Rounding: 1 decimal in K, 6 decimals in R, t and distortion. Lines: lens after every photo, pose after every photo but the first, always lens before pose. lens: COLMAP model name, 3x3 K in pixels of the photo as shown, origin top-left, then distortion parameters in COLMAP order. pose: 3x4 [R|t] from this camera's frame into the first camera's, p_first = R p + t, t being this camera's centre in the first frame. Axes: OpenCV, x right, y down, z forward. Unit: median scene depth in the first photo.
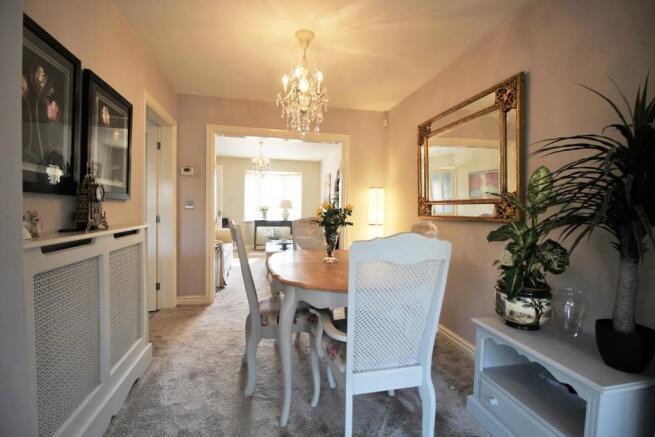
lens RADIAL K [[306.9, 0, 327.5], [0, 306.9, 218.5], [0, 0, 1]] dist [-0.000627, -0.000133]
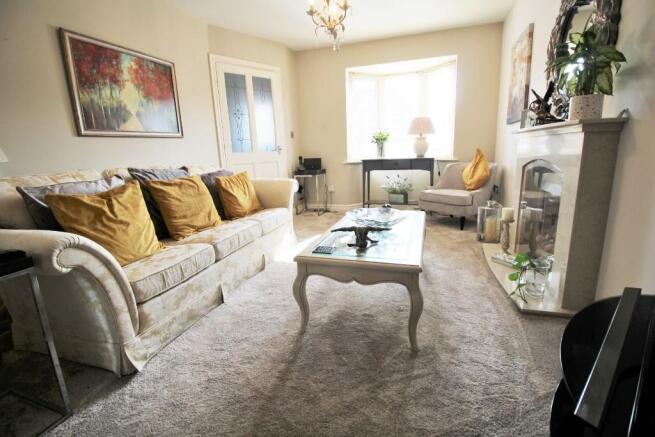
lens RADIAL K [[306.9, 0, 327.5], [0, 306.9, 218.5], [0, 0, 1]] dist [-0.000627, -0.000133]
pose [[0.858452, 0.061393, -0.509207, -0.001046], [0.040154, 0.981719, 0.186054, 0.004188], [0.511320, -0.180165, 0.840293, 0.467269]]
